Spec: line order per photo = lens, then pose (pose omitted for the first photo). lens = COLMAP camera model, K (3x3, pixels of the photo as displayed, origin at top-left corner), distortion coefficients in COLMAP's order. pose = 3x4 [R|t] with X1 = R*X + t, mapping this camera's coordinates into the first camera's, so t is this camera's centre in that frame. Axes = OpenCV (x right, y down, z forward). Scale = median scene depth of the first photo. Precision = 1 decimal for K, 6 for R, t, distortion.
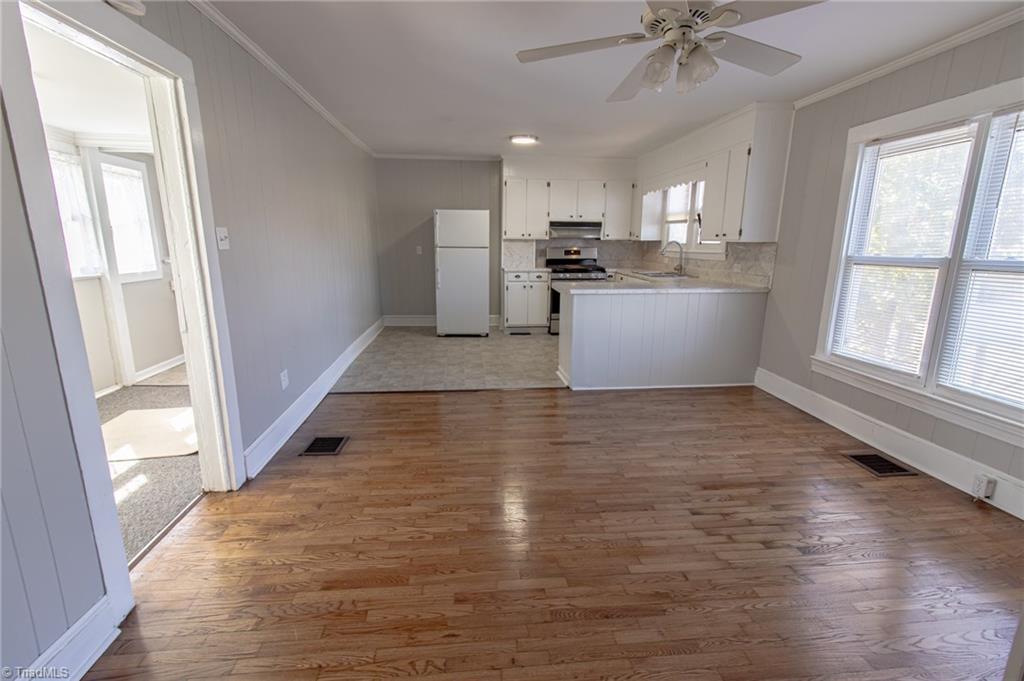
lens RADIAL K [[480.2, 0, 508.2], [0, 480.2, 349.0], [0, 0, 1]] dist [0.001938, 0.000077]
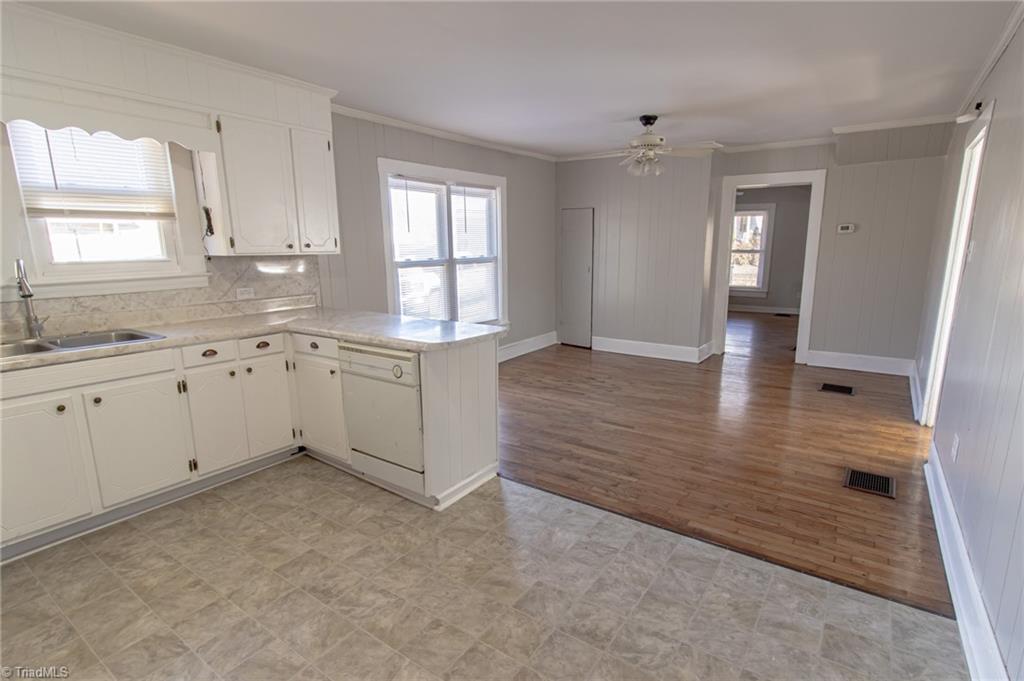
lens RADIAL K [[509.1, 0, 518.6], [0, 509.1, 348.2], [0, 0, 1]] dist [0.005695, 0.000507]
pose [[-0.767556, -0.130050, 0.627650, -0.298099], [0.144684, 0.918778, 0.367307, -0.314392], [-0.624439, 0.372740, -0.686397, 1.315909]]
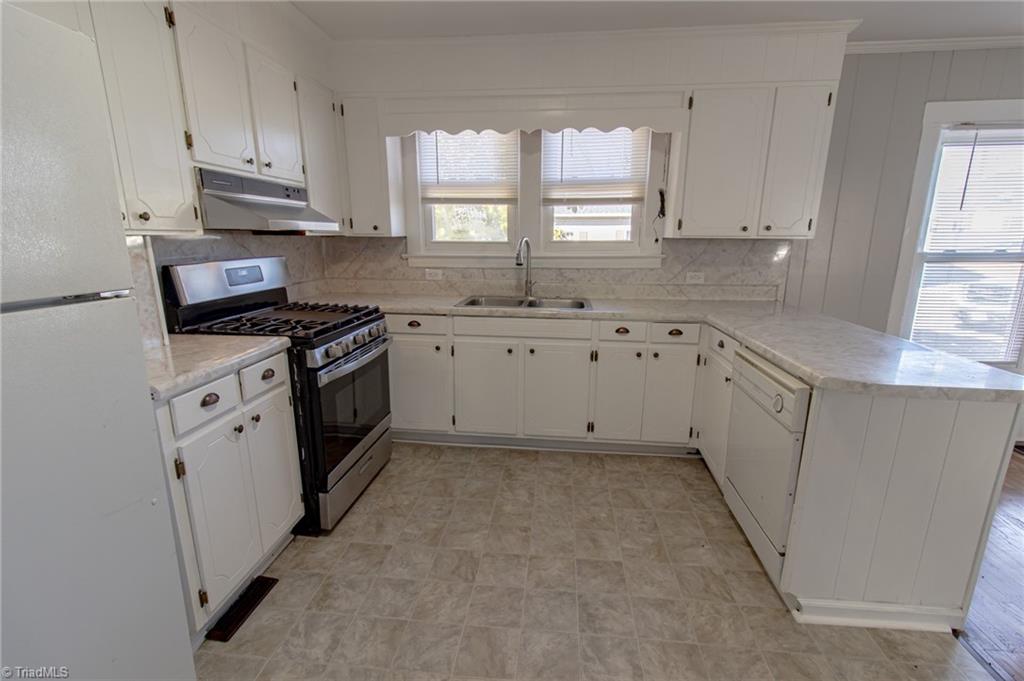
lens RADIAL K [[474.7, 0, 511.8], [0, 474.7, 347.3], [0, 0, 1]] dist [0.006376, 0.000576]
pose [[0.185252, -0.233029, 0.954662, -0.231012], [0.216506, 0.957284, 0.191656, -0.263665], [-0.958544, 0.171185, 0.227791, 1.136517]]
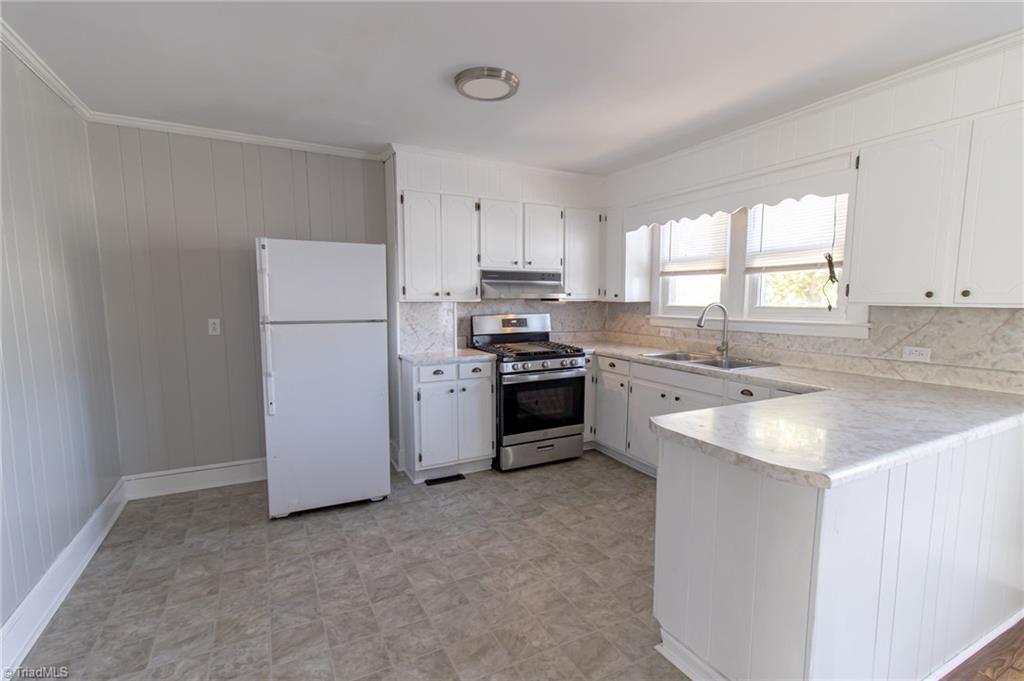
lens RADIAL K [[474.7, 0, 511.8], [0, 474.7, 347.3], [0, 0, 1]] dist [0.006376, 0.000576]
pose [[0.921189, -0.048408, 0.386092, -0.146416], [0.093478, 0.990705, -0.098819, -0.168867], [-0.377720, 0.127123, 0.917152, 0.697903]]
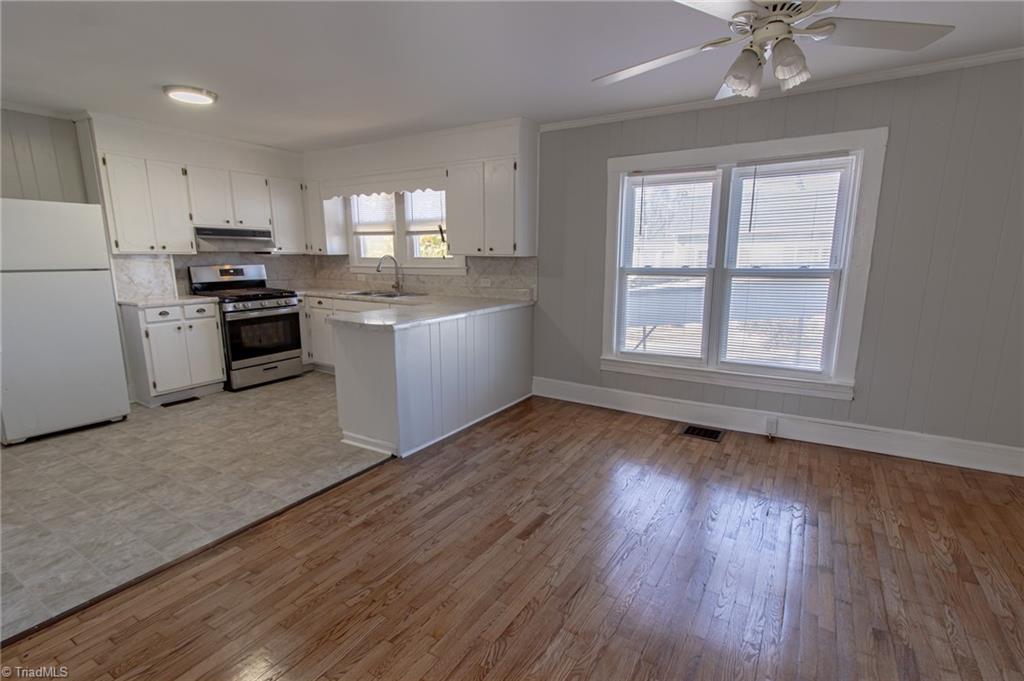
lens RADIAL K [[492.9, 0, 513.9], [0, 492.9, 349.0], [0, 0, 1]] dist [0.004312, 0.000530]
pose [[0.599481, -0.159117, 0.784413, -0.308984], [0.180561, 0.981662, 0.061136, -0.088052], [-0.779757, 0.104984, 0.617218, 0.355233]]
